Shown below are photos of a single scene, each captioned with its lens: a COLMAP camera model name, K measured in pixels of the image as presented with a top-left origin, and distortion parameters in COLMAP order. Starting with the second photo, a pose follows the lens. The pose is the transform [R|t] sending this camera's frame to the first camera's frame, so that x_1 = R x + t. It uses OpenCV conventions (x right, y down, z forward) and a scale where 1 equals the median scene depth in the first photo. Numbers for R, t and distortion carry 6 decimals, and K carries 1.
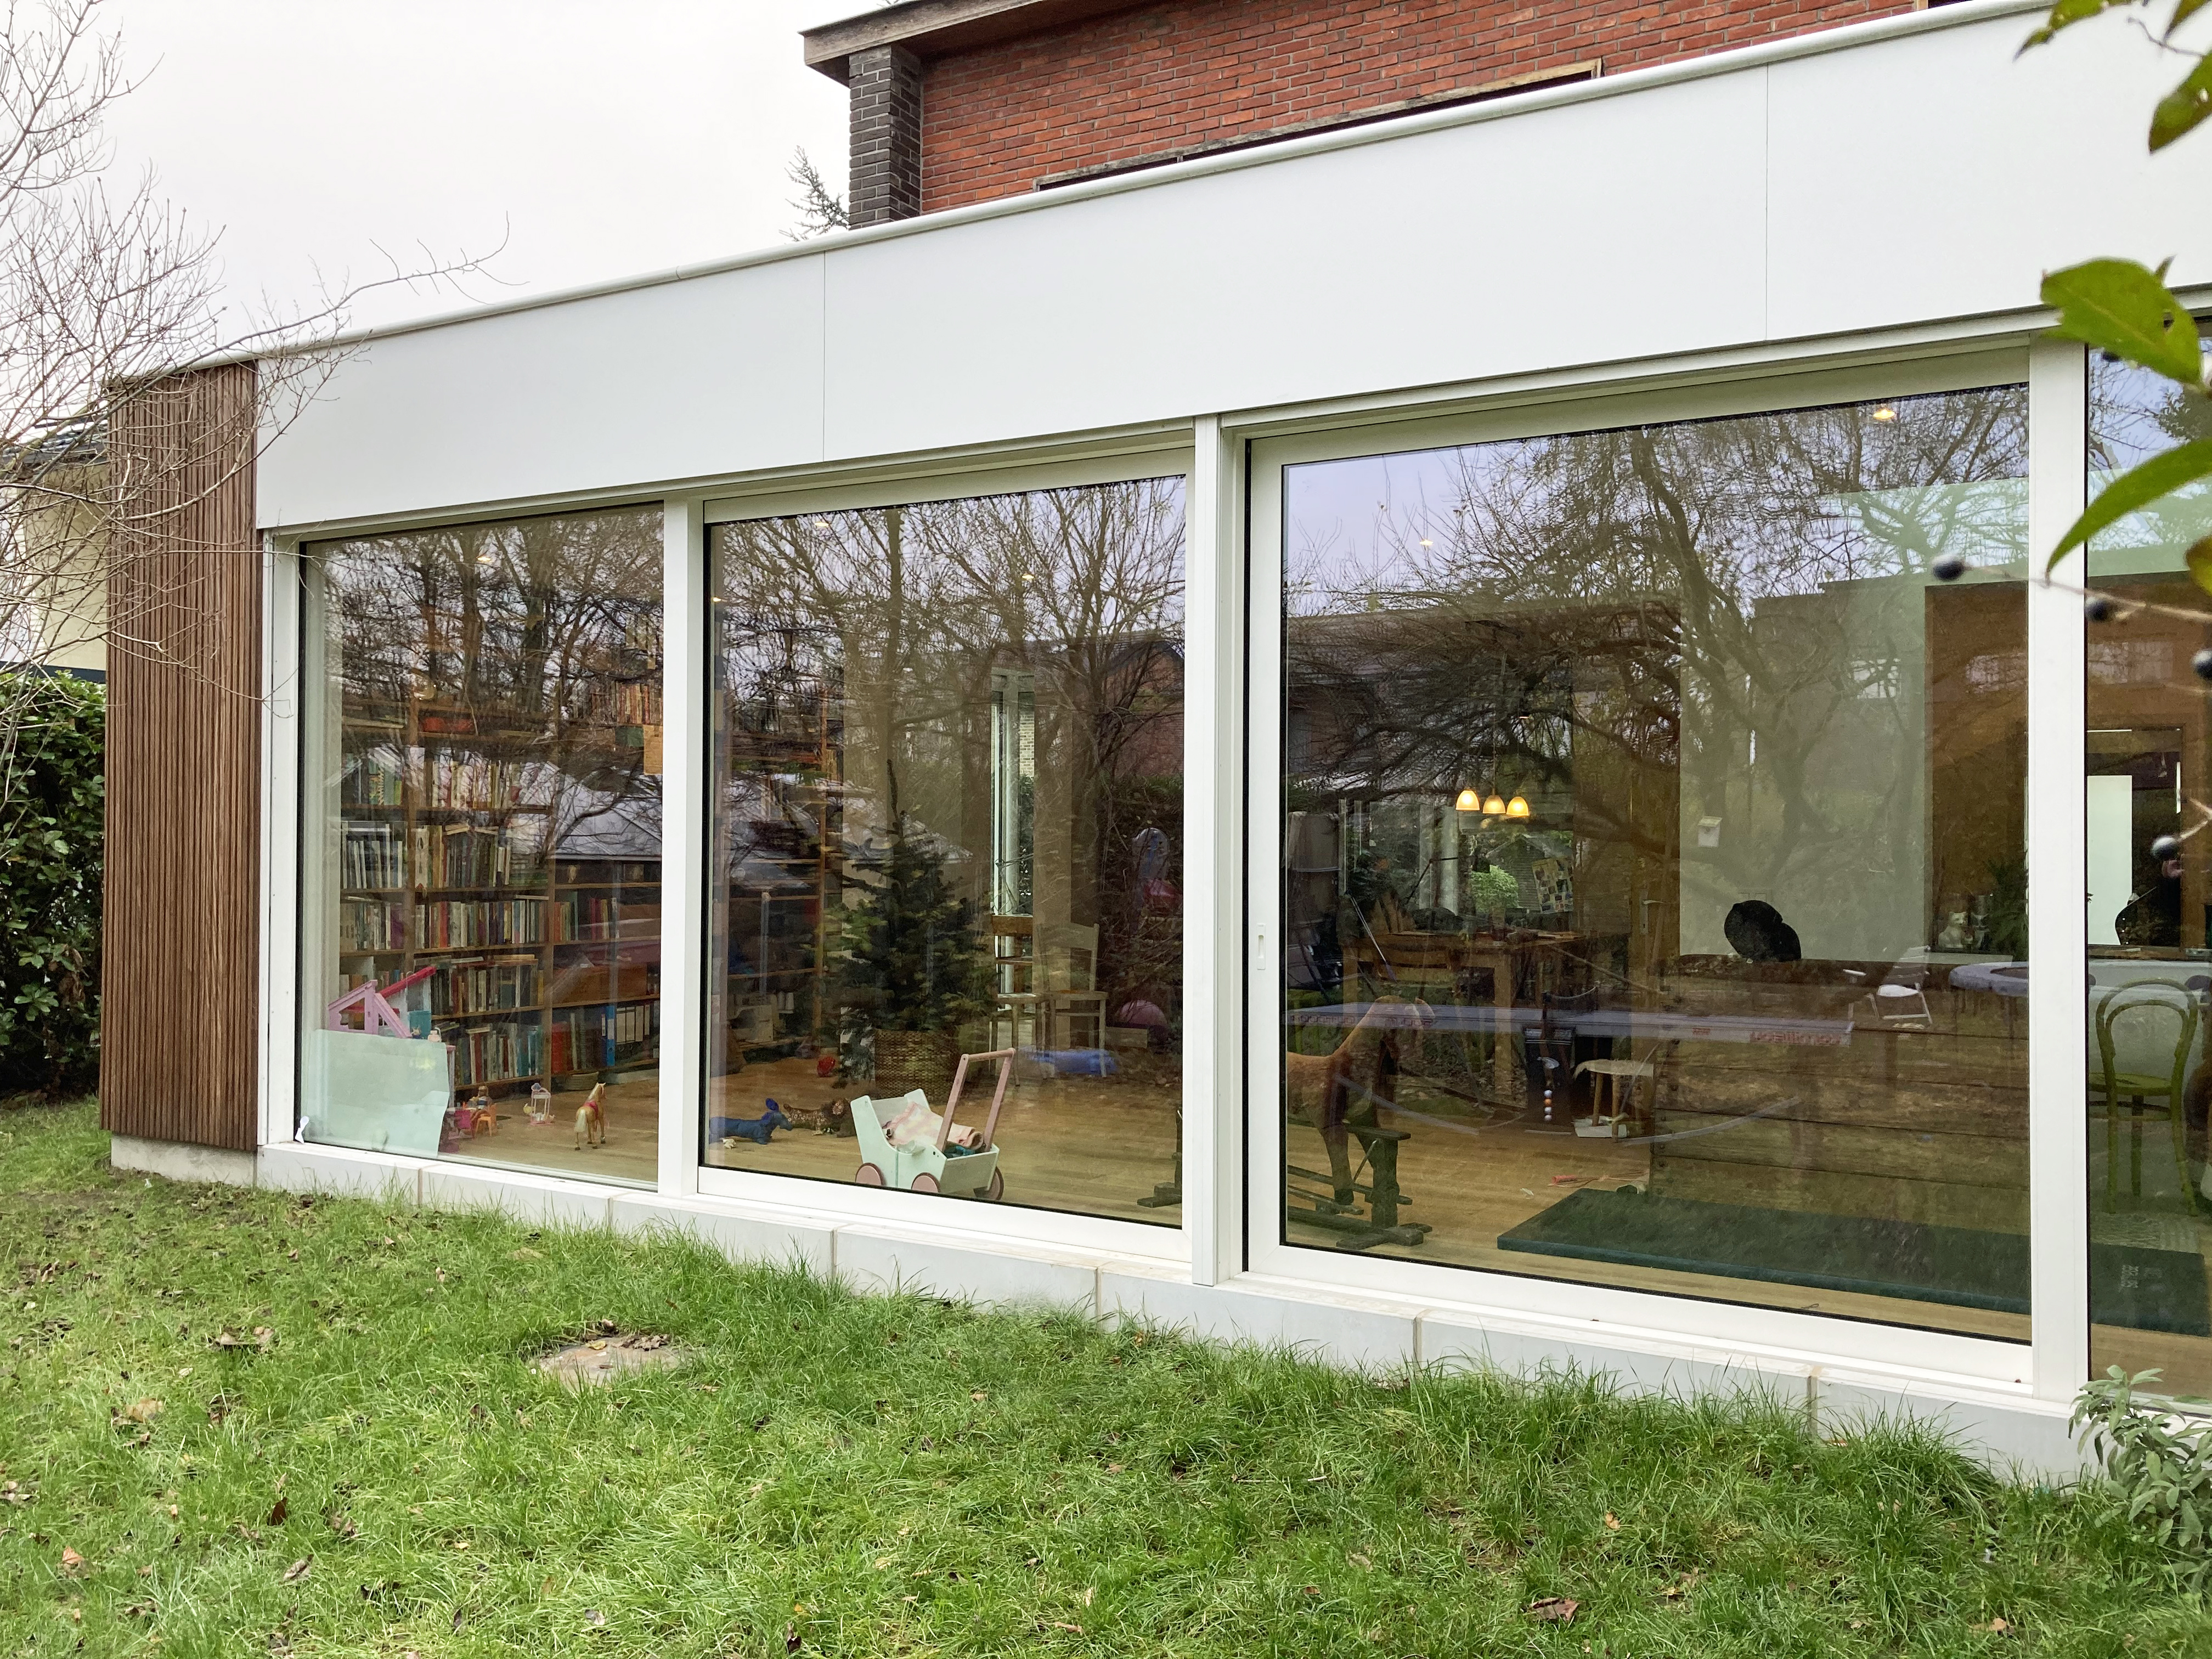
lens RADIAL K [[1834.8, 0, 1106.0], [0, 1834.8, 829.5], [0, 0, 1]] dist [0.026741, -0.000378]
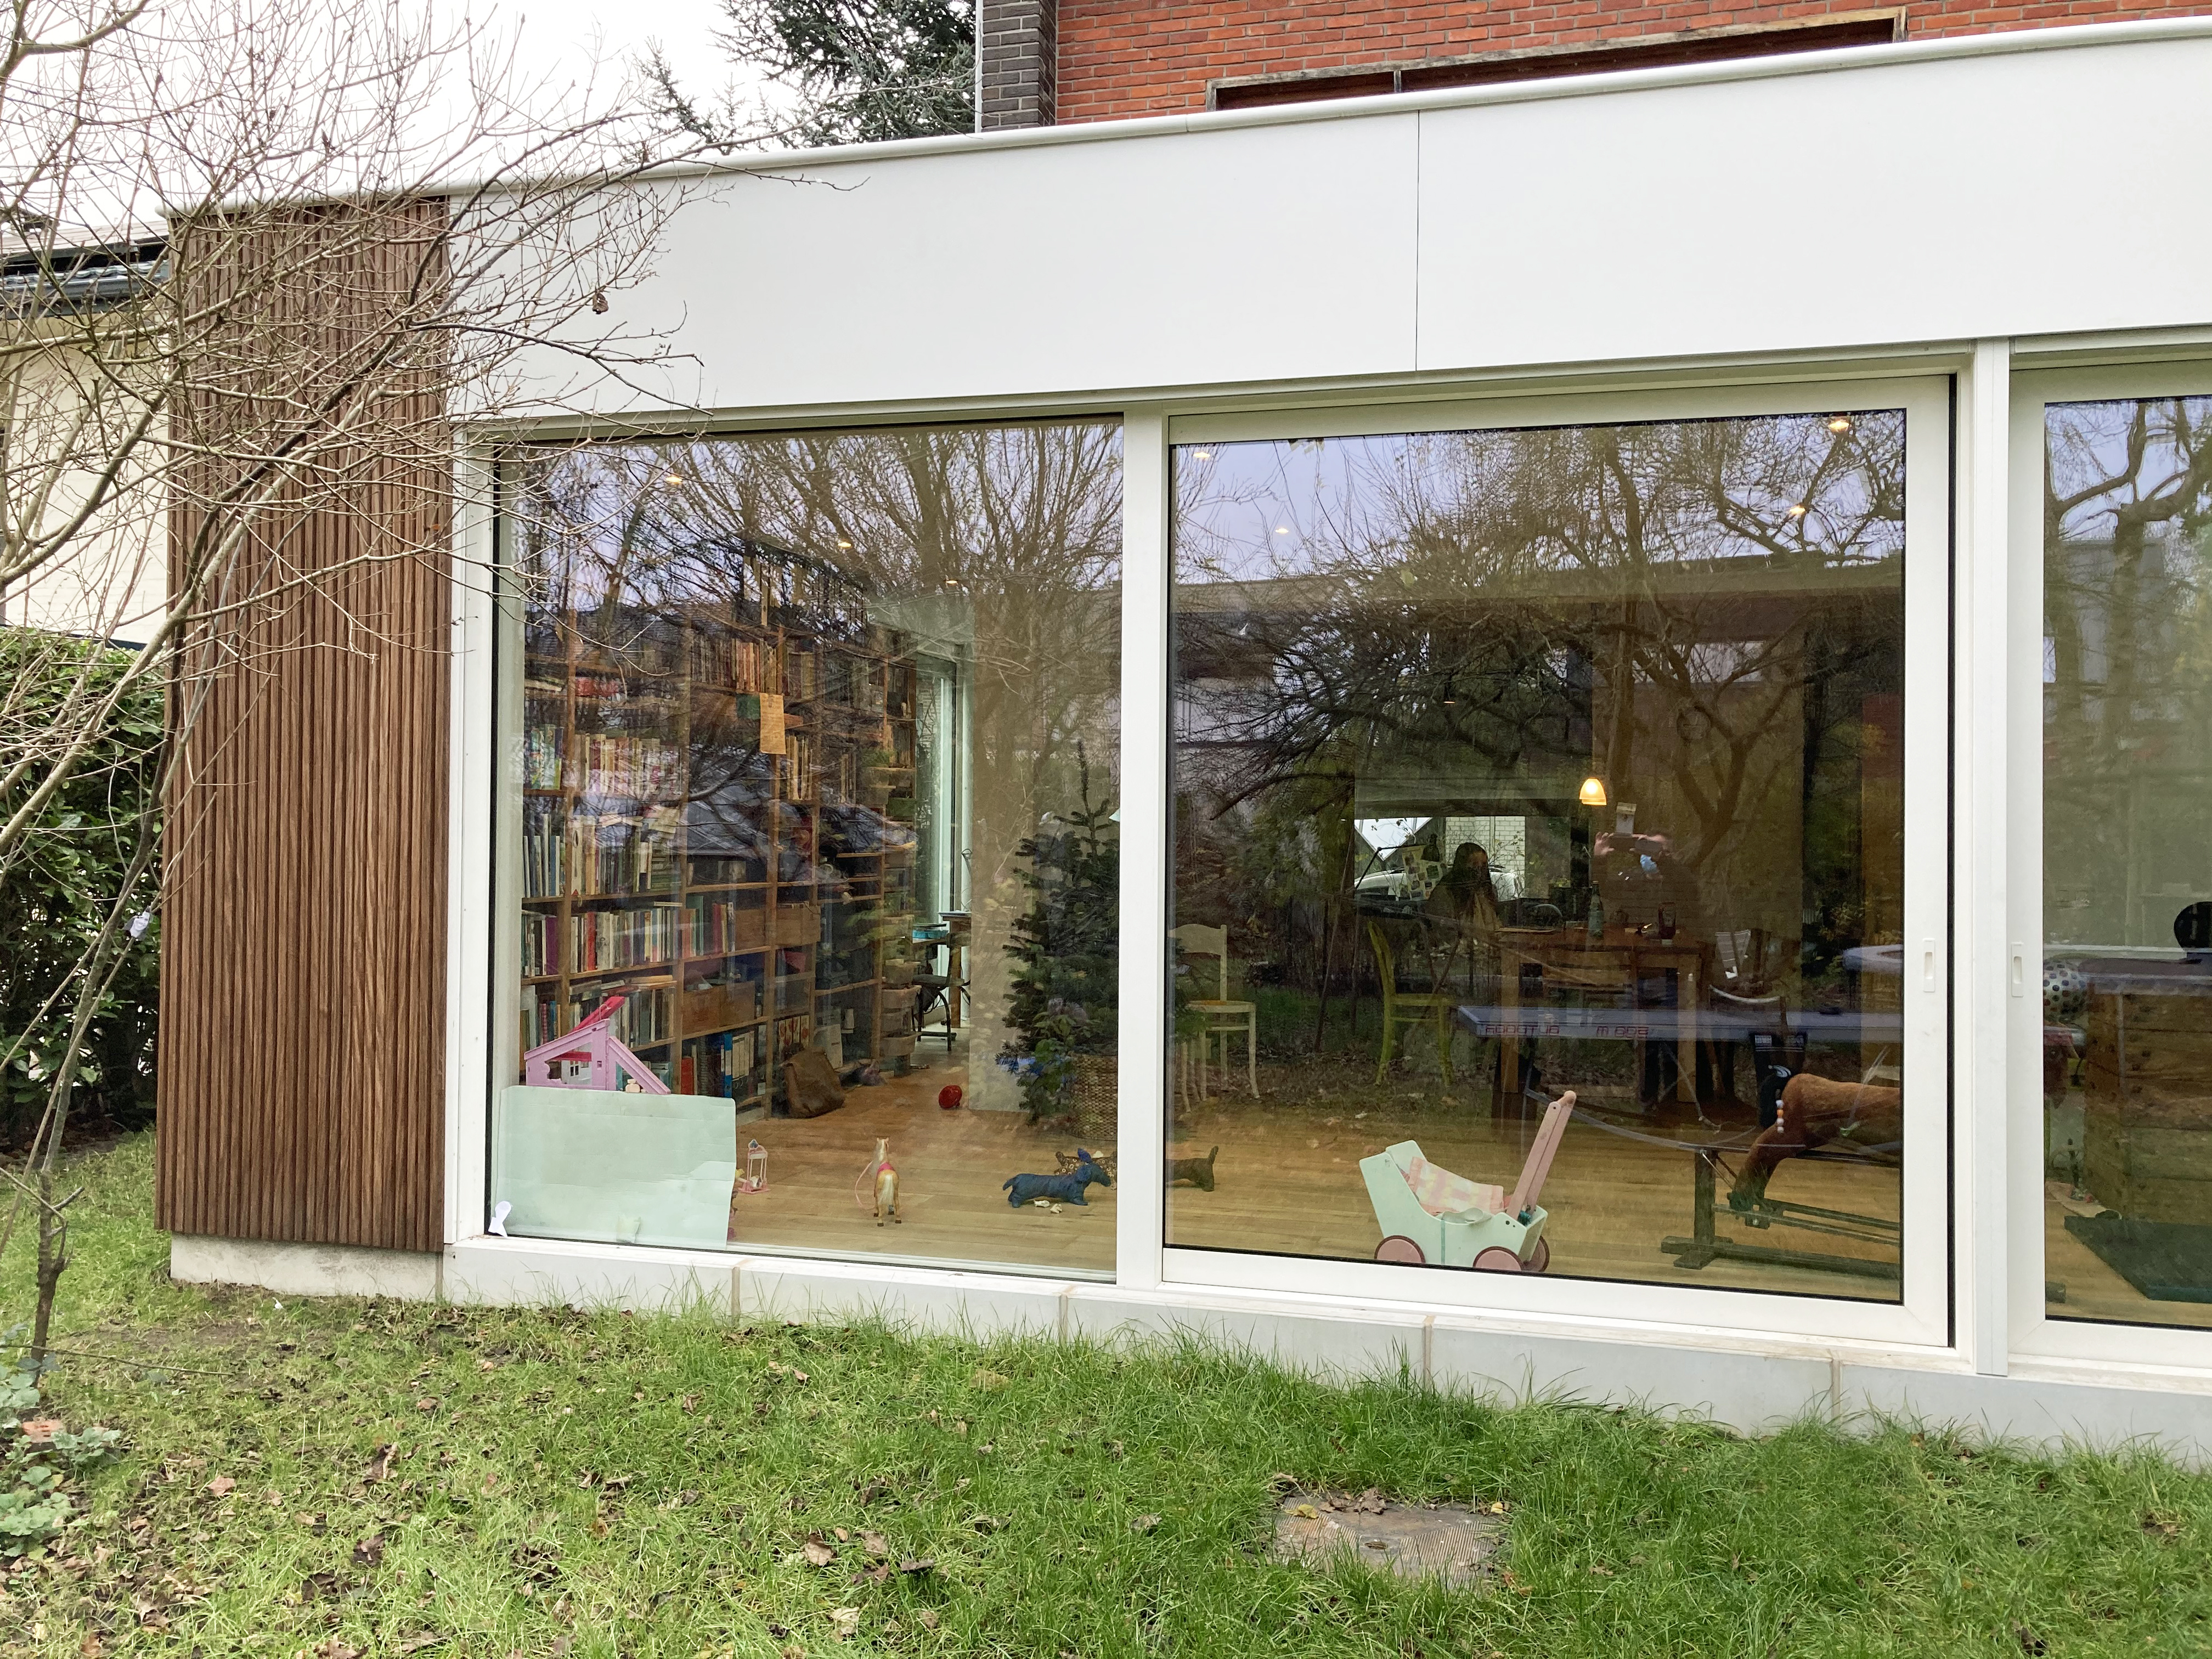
lens RADIAL K [[1797.0, 0, 1106.0], [0, 1797.0, 829.5], [0, 0, 1]] dist [0.034462, 0.004316]
pose [[0.963555, 0.000953, 0.267510, -0.396454], [-0.004129, 0.999928, 0.011310, -0.006840], [-0.267480, -0.012003, 0.963489, 0.219981]]
